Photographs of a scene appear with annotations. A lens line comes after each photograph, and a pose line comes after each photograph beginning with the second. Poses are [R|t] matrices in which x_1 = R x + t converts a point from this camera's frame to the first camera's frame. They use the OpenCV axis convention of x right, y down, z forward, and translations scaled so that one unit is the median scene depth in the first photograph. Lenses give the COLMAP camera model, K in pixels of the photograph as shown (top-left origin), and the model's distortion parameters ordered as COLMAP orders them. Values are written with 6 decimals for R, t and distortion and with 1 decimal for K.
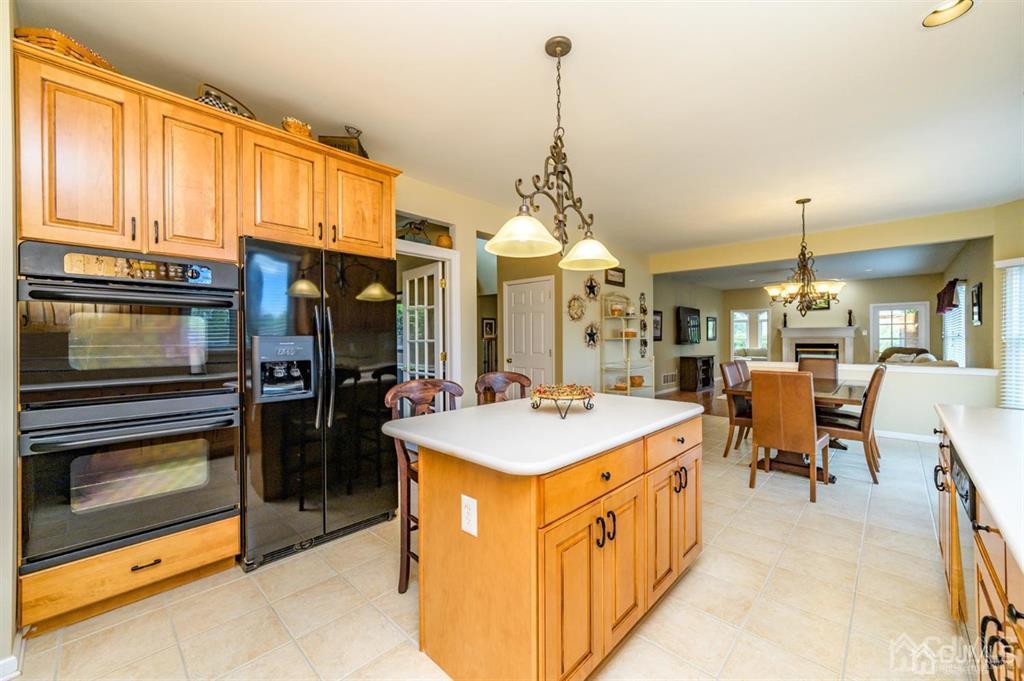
lens RADIAL K [[403.2, 0, 512.1], [0, 403.2, 342.5], [0, 0, 1]] dist [0.000679, 0.000135]
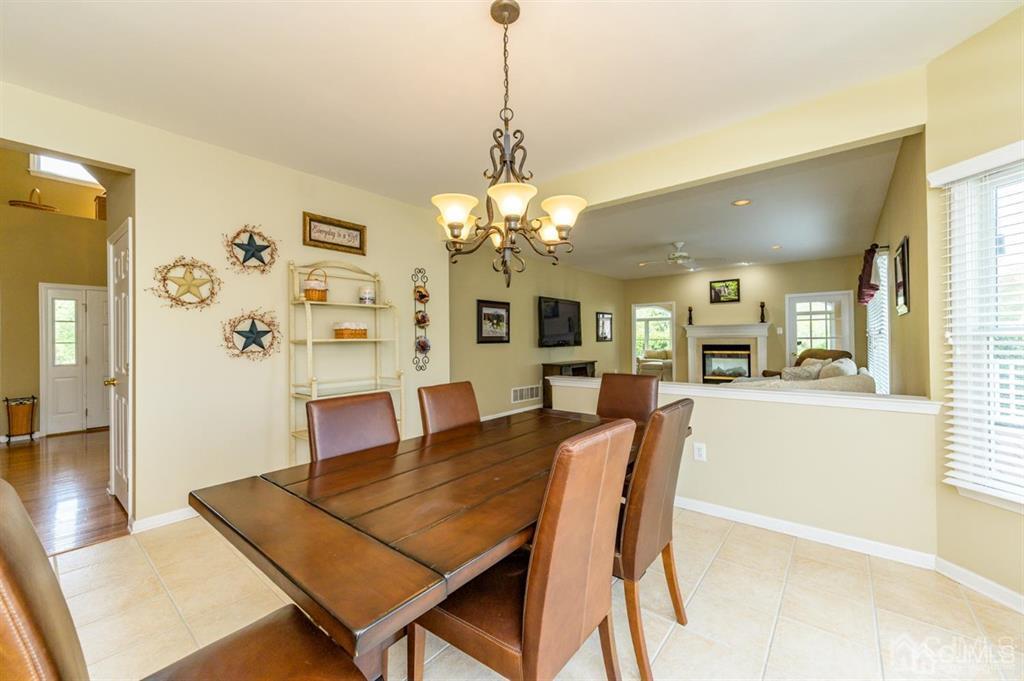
lens RADIAL K [[403.2, 0, 511.8], [0, 403.2, 337.2], [0, 0, 1]] dist [0.000679, 0.000135]
pose [[0.997485, -0.005066, 0.070690, 0.395573], [0.006179, 0.999860, -0.015529, -0.003436], [-0.070601, 0.015927, 0.997377, 0.333008]]
